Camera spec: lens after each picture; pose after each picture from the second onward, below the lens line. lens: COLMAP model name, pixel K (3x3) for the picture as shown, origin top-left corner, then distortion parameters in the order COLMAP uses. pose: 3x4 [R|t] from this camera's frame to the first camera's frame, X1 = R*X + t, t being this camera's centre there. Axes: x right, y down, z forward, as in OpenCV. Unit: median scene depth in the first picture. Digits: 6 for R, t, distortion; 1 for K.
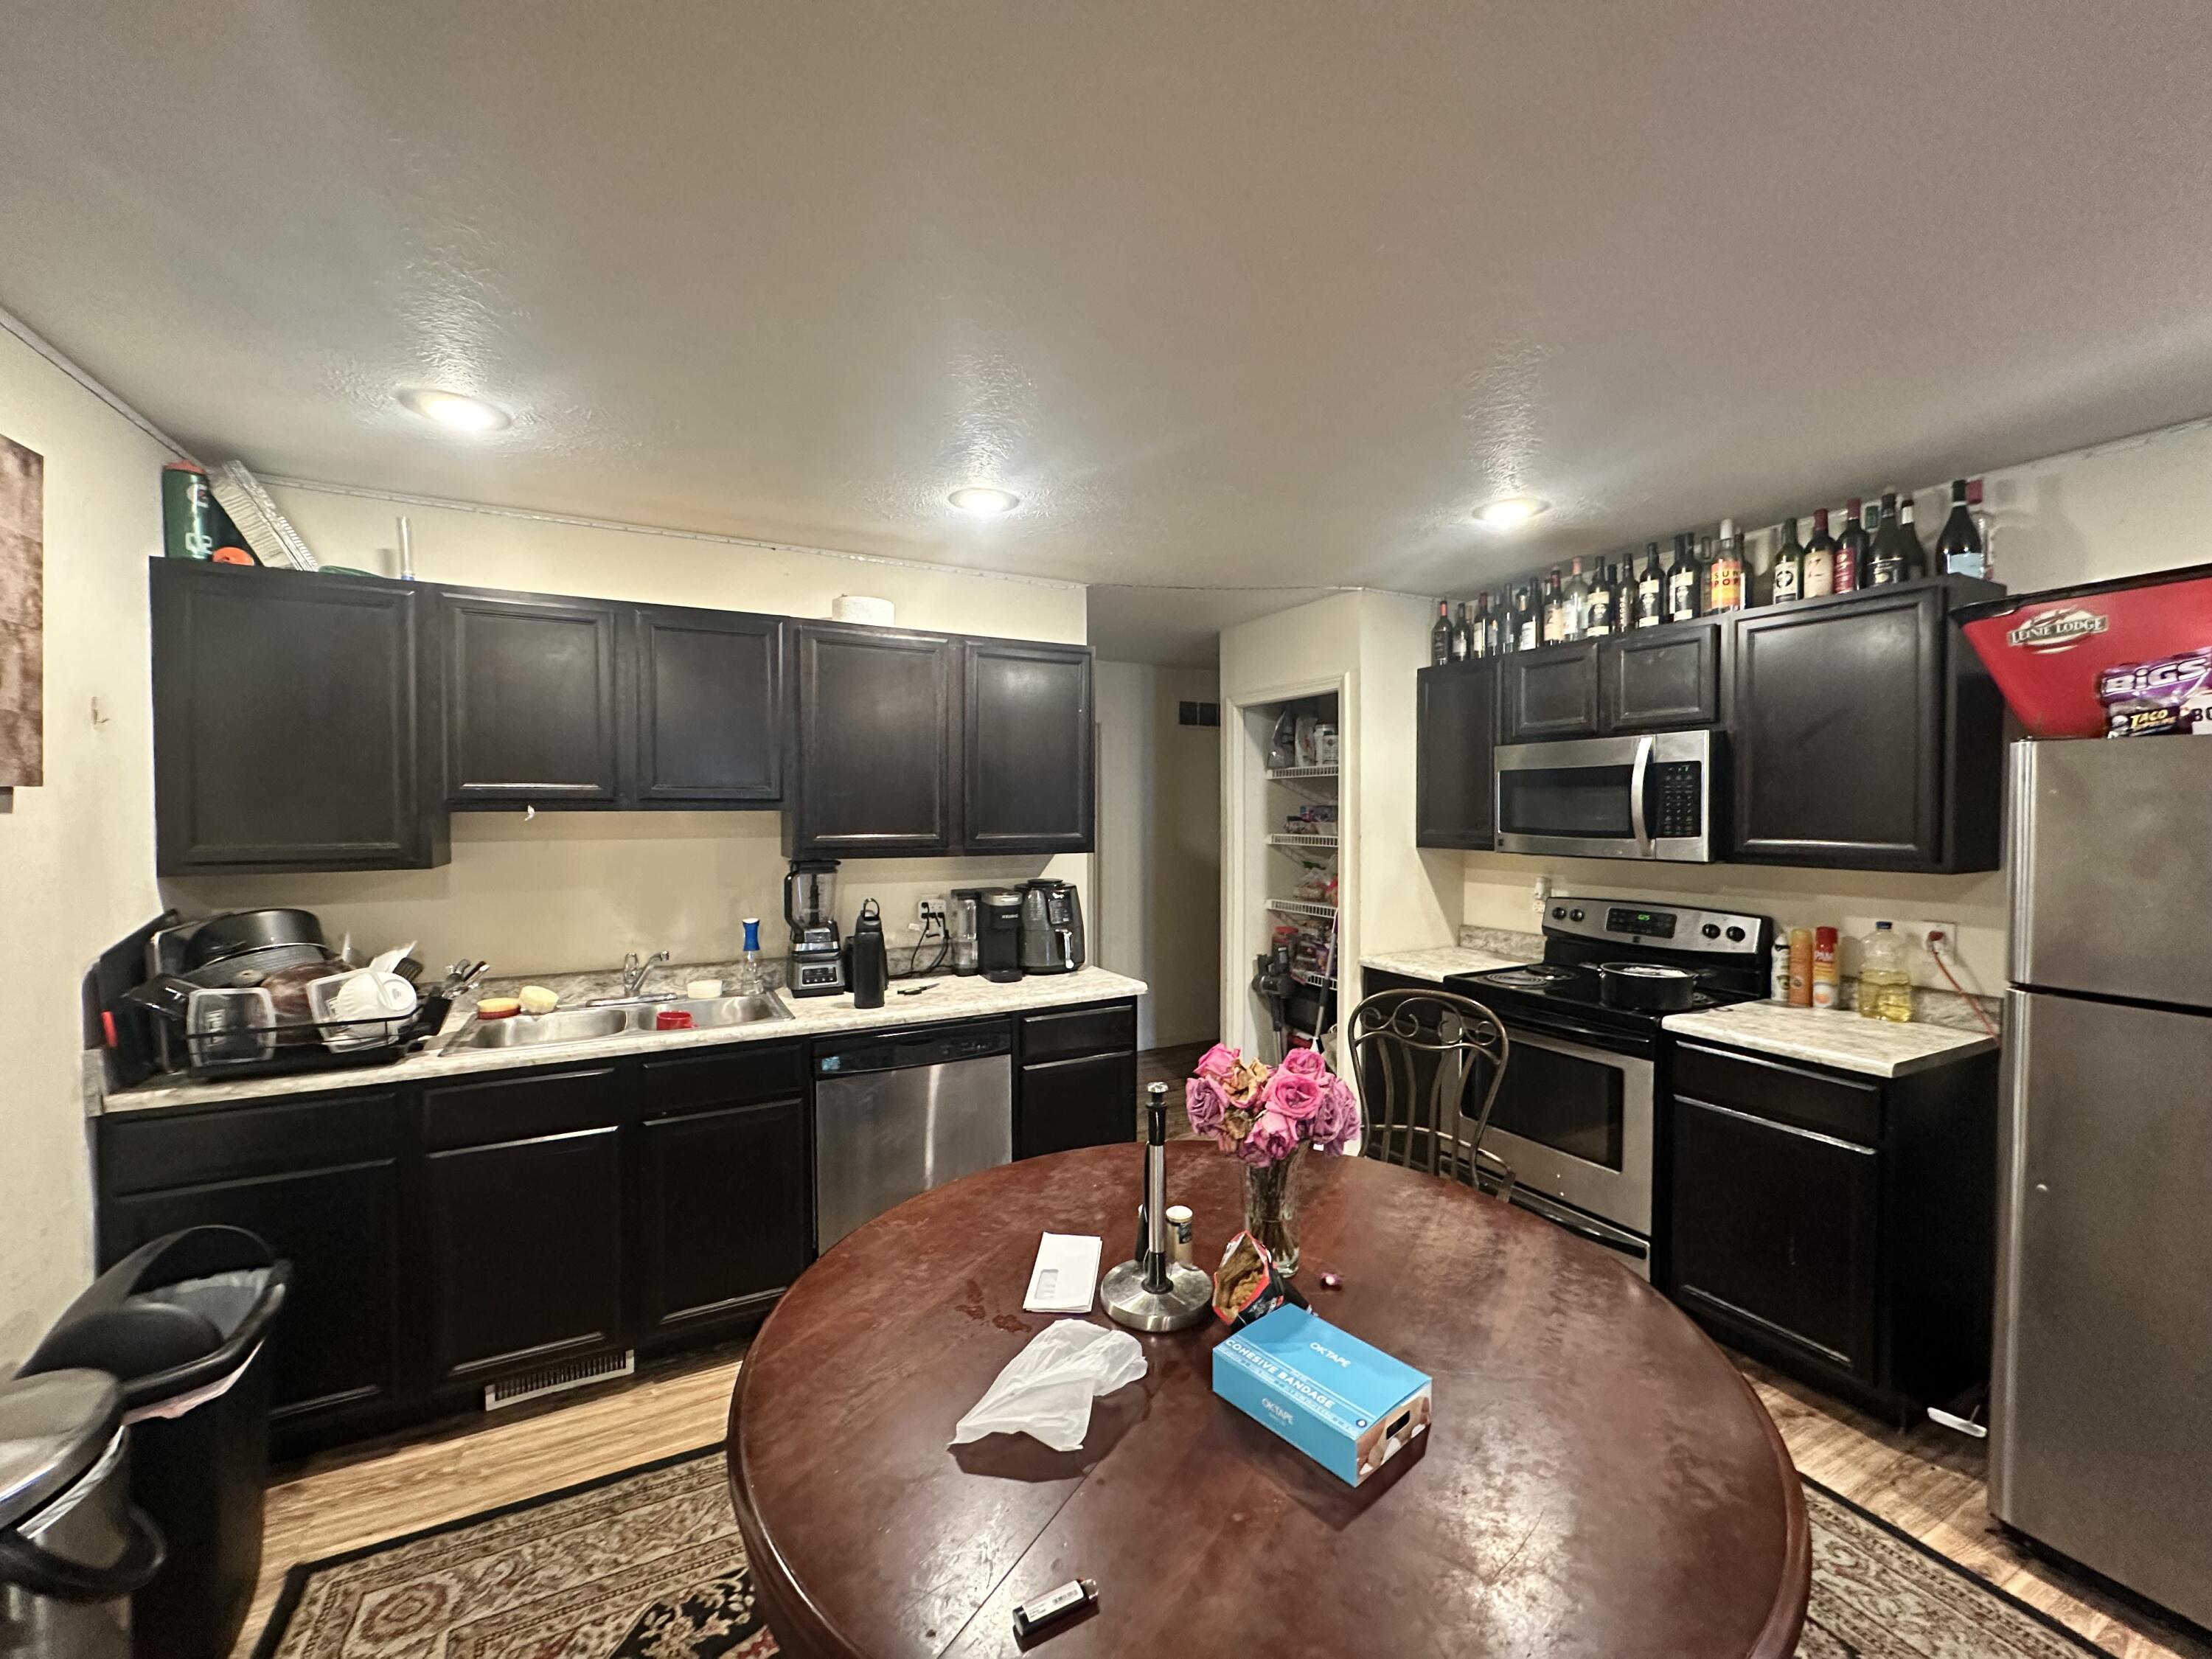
lens RADIAL K [[879.2, 0, 1103.1], [0, 879.2, 826.7], [0, 0, 1]] dist [-0.002703, 0.000326]
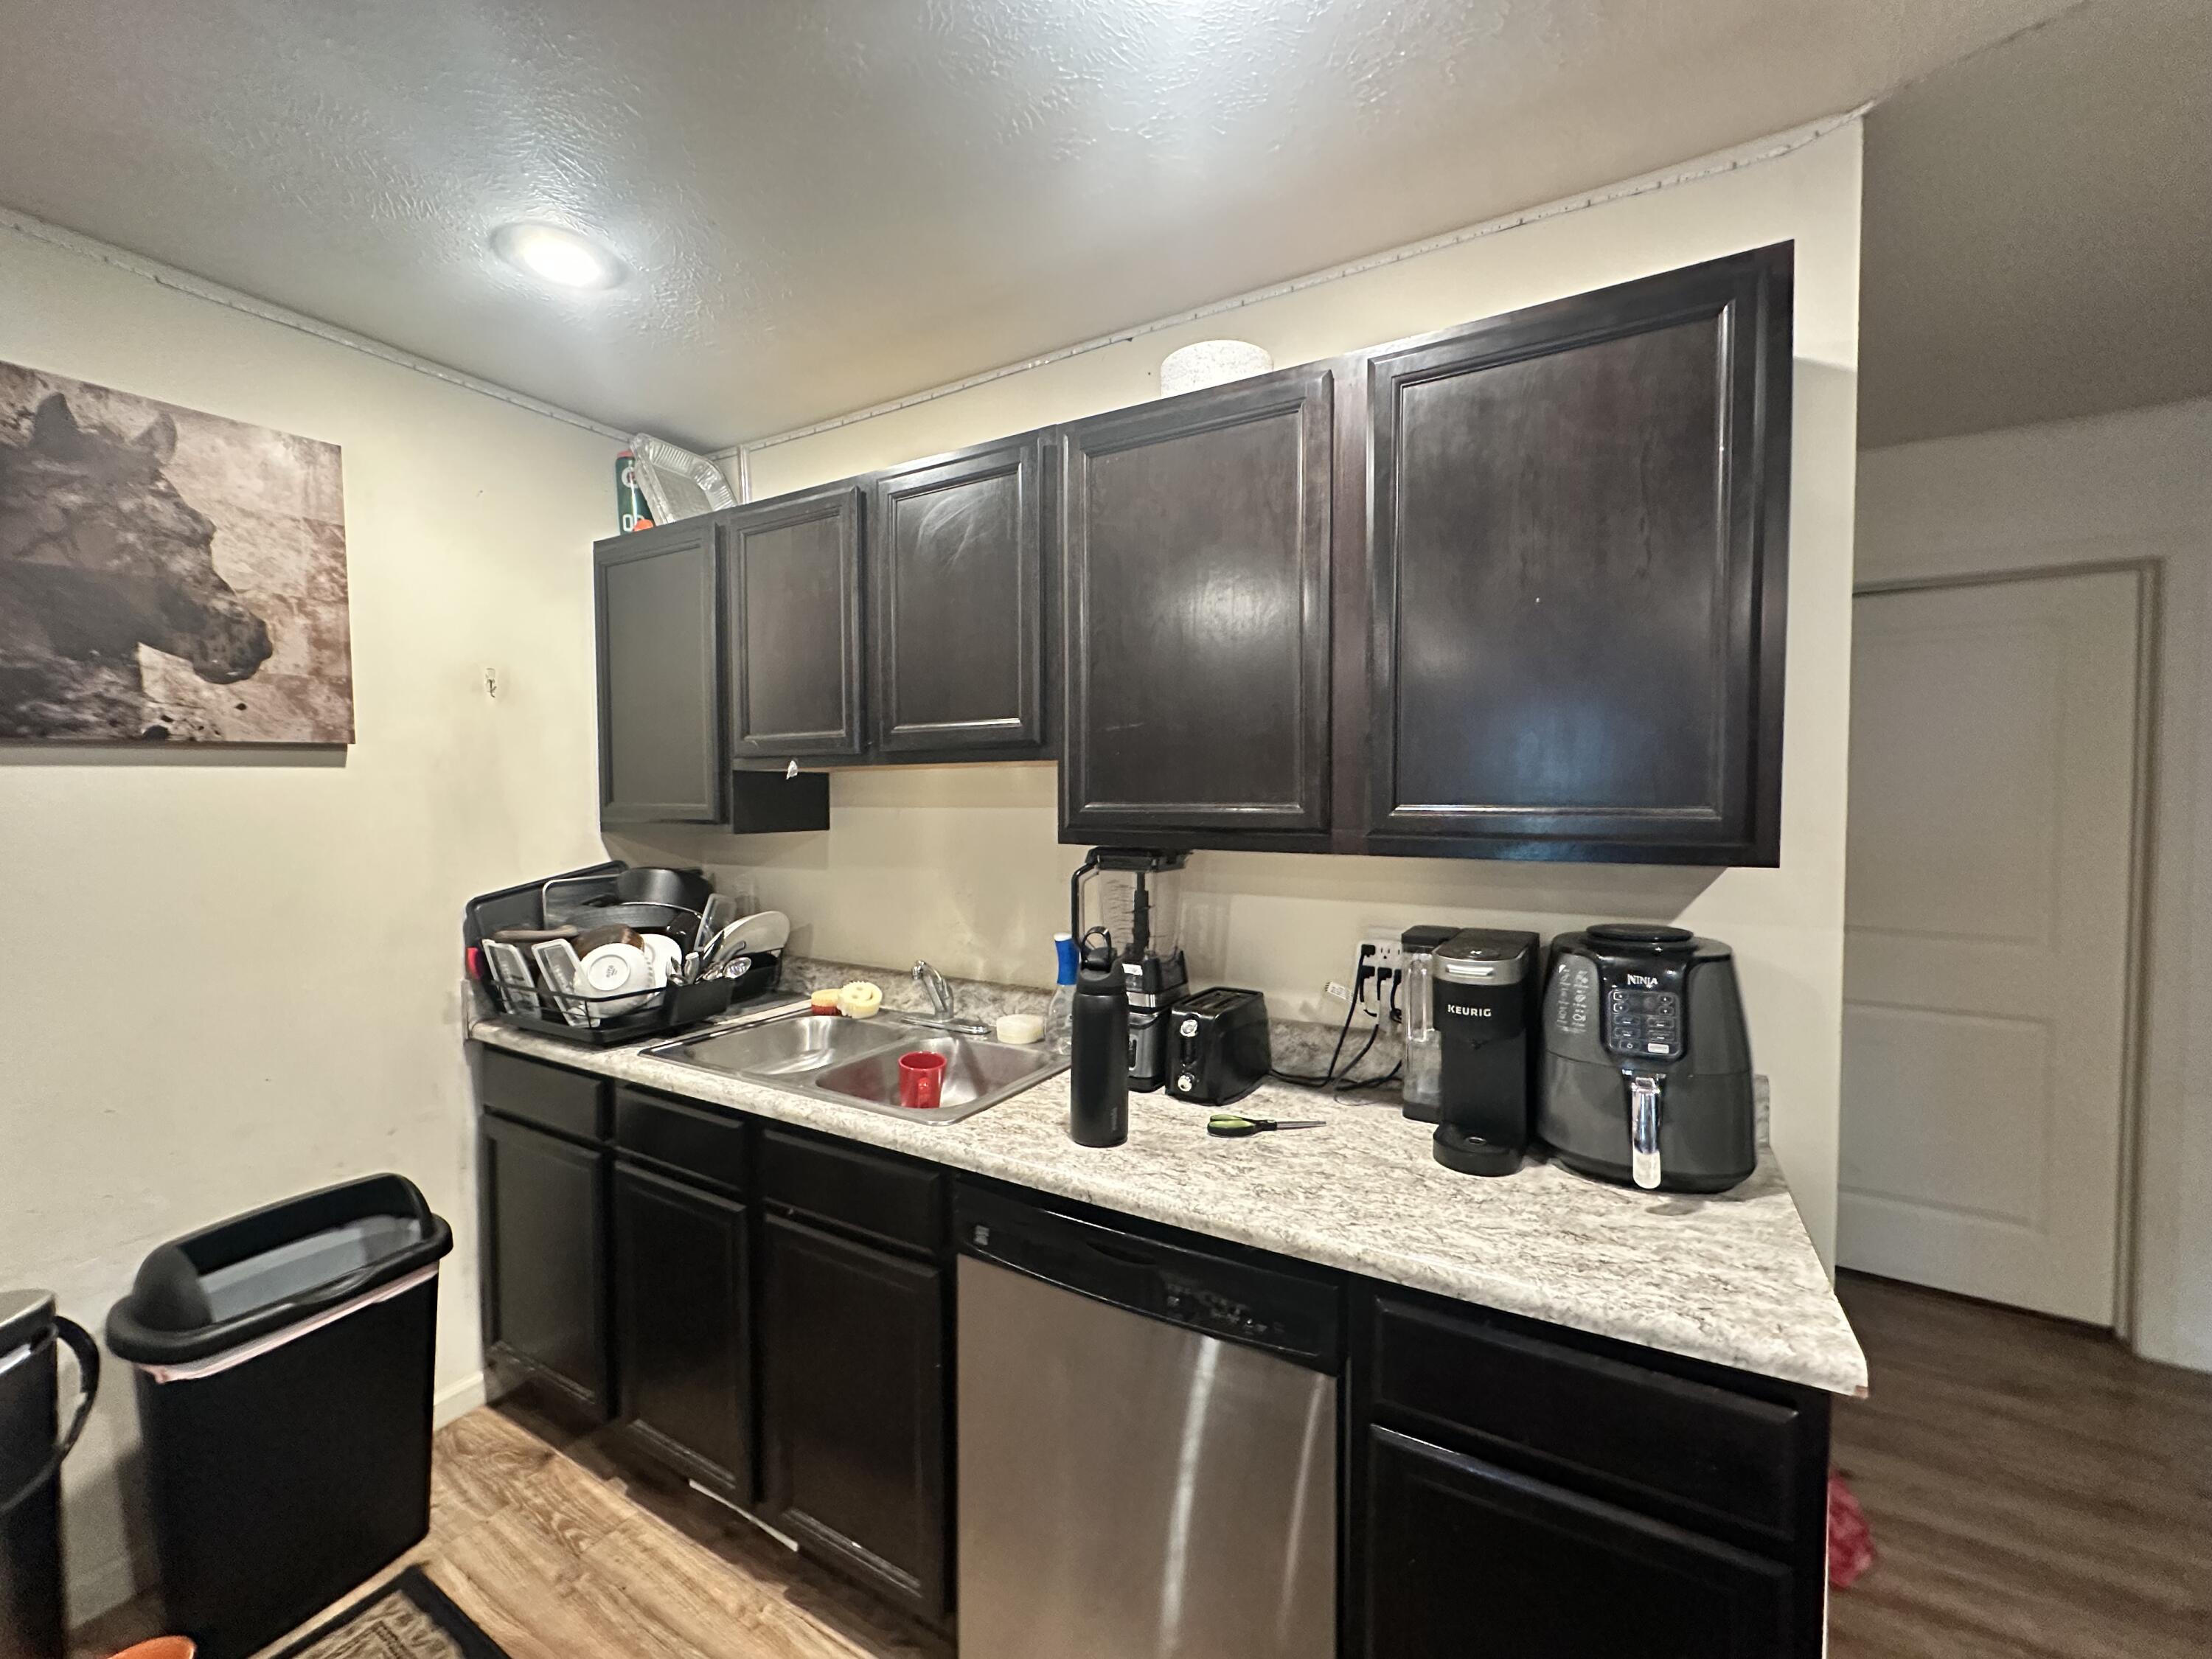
lens RADIAL K [[879.2, 0, 1103.1], [0, 879.2, 826.7], [0, 0, 1]] dist [-0.002703, 0.000326]
pose [[0.539456, 0.027912, -0.841551, 0.157853], [-0.015132, 0.999610, 0.023454, 0.011855], [0.841878, 0.000082, 0.539668, 0.719460]]
